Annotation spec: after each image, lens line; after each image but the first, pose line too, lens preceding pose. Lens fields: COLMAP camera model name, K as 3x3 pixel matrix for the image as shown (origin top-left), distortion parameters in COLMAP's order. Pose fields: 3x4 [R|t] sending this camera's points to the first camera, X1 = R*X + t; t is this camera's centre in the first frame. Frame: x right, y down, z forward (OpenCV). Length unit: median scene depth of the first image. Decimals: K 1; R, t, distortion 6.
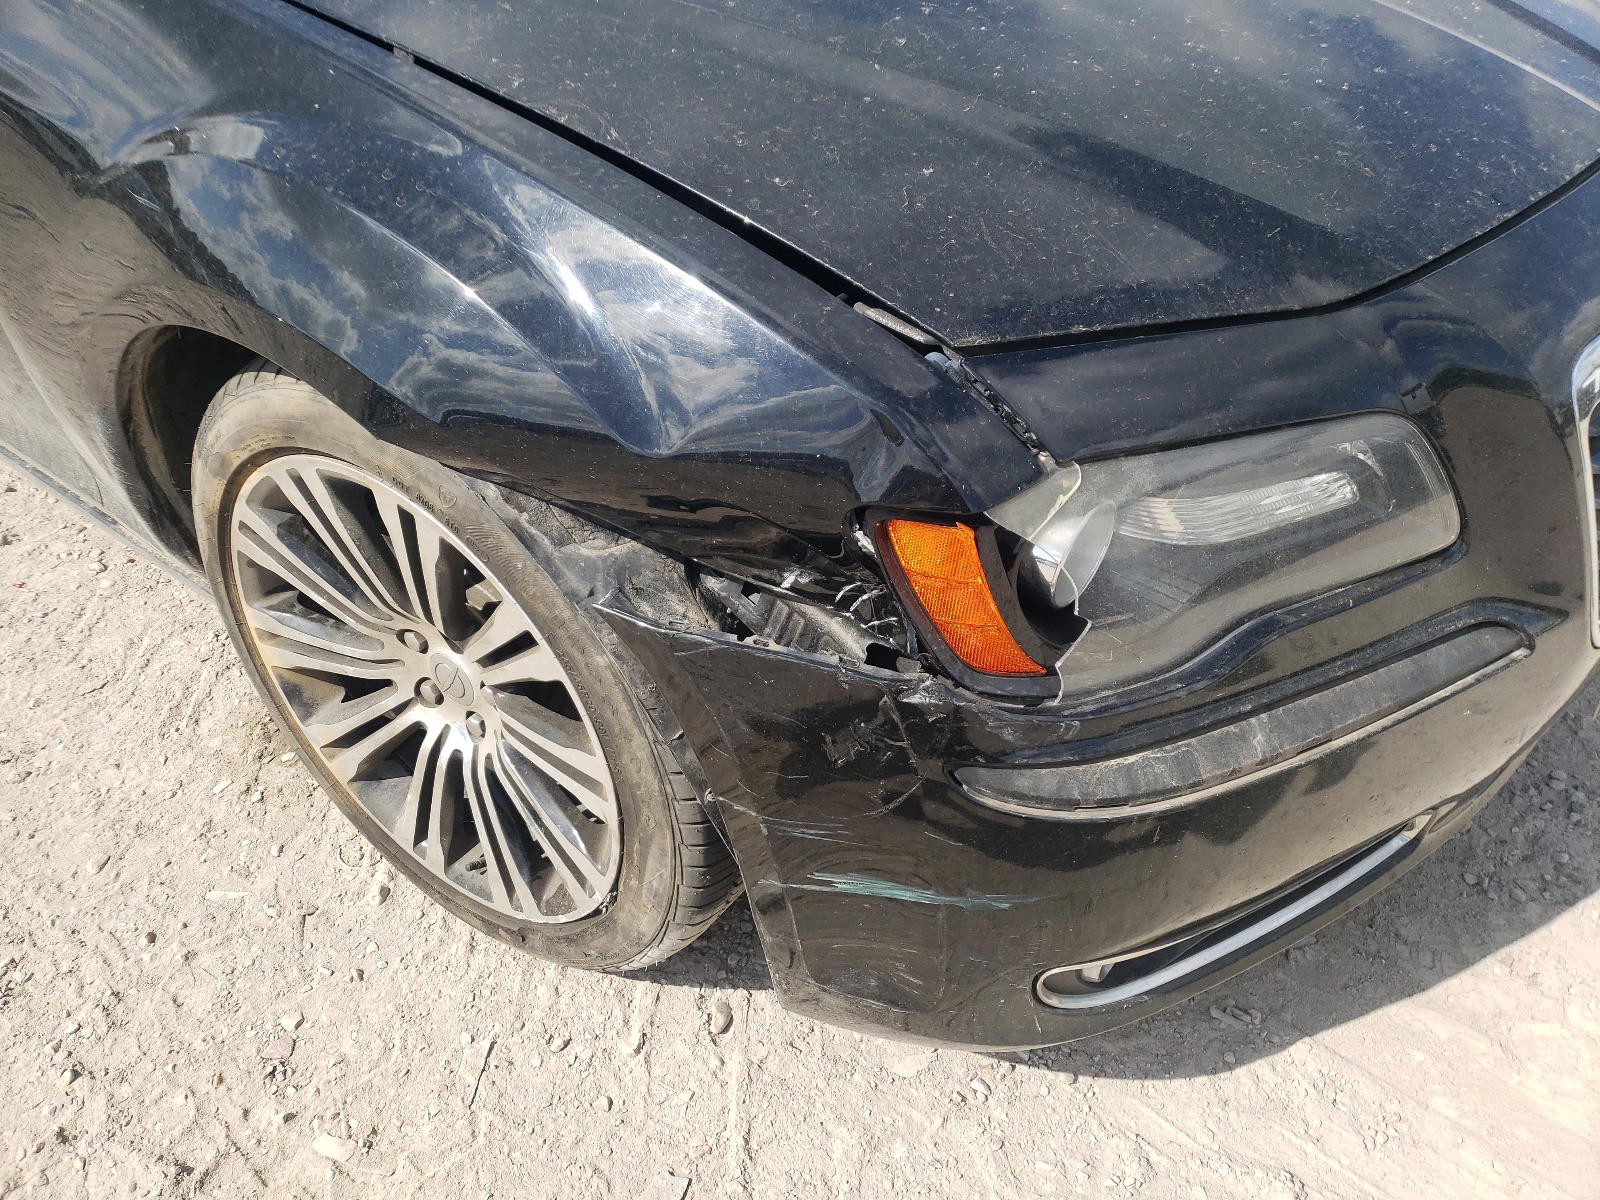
lens RADIAL K [[1257.9, 0, 778.9], [0, 1257.9, 599.0], [0, 0, 1]] dist [0.027718, -0.003574]
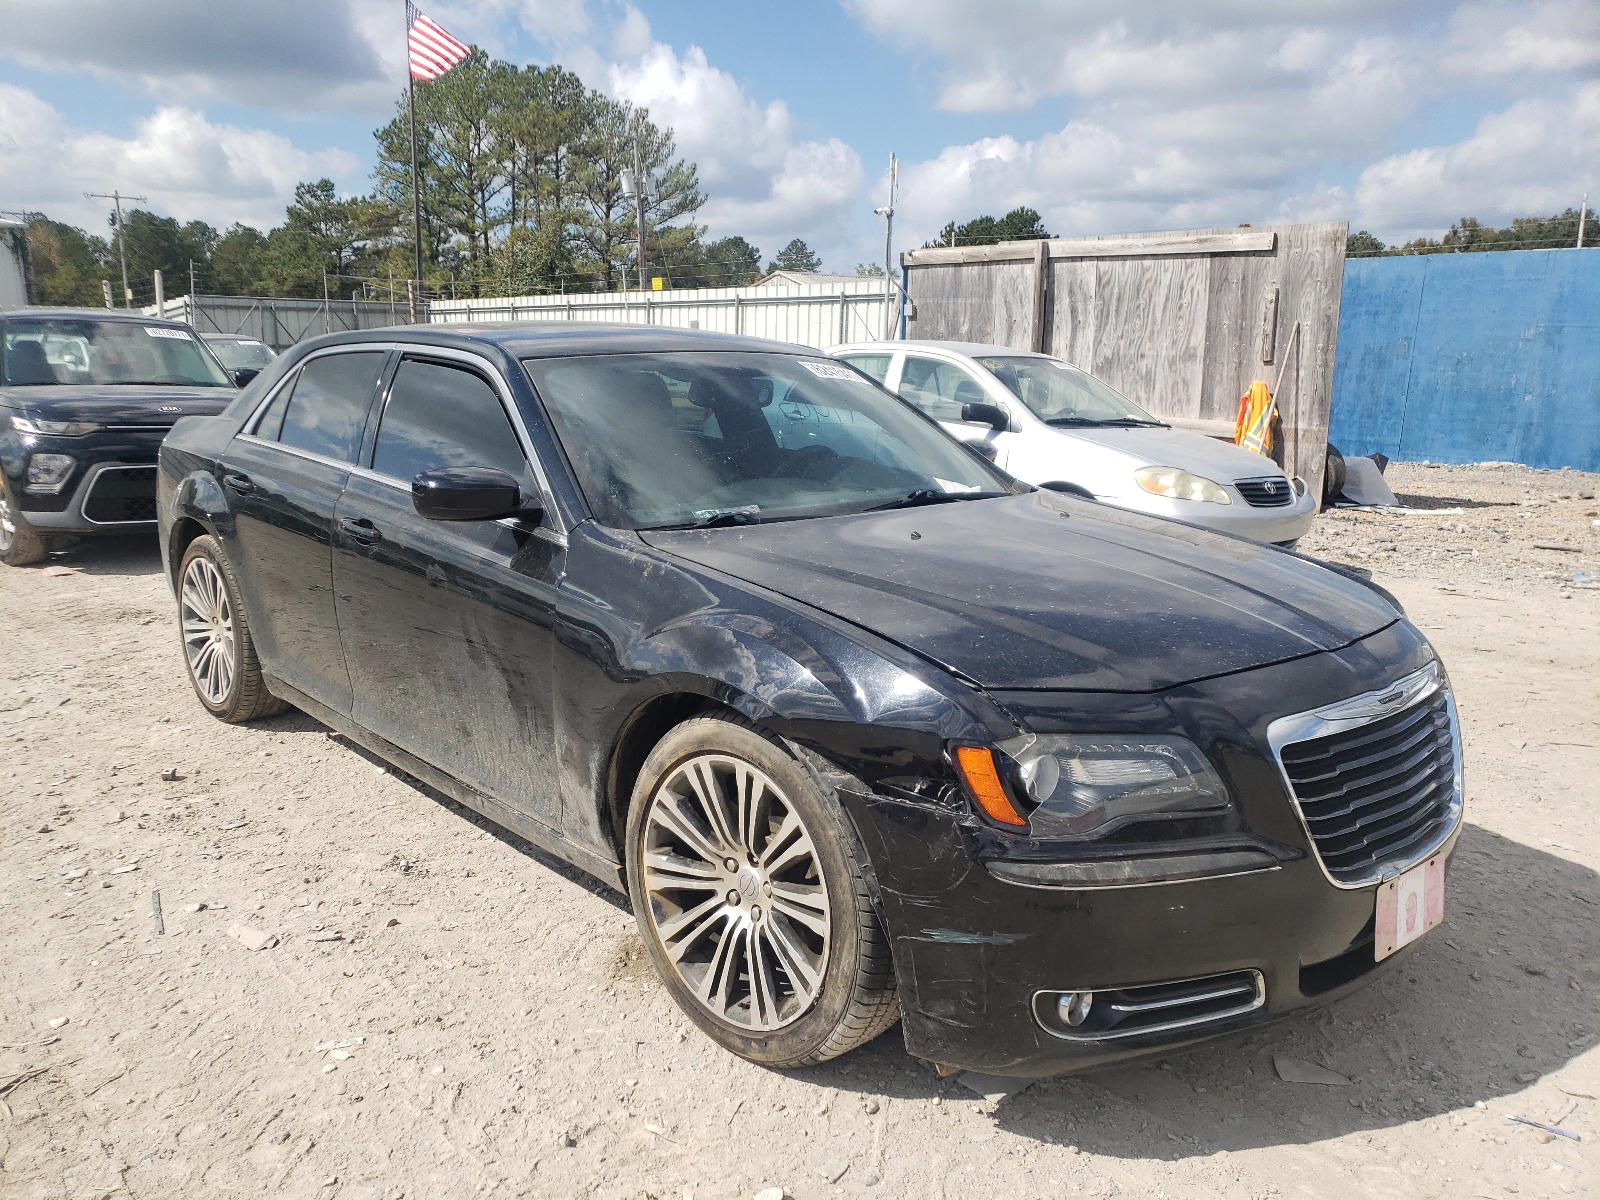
lens RADIAL K [[1257.9, 0, 778.9], [0, 1257.9, 599.0], [0, 0, 1]] dist [0.027718, -0.003574]
pose [[0.986060, 0.037642, -0.162074, 0.086727], [-0.111496, 0.872512, -0.475702, 0.599208], [0.123505, 0.487141, 0.864546, -0.896353]]
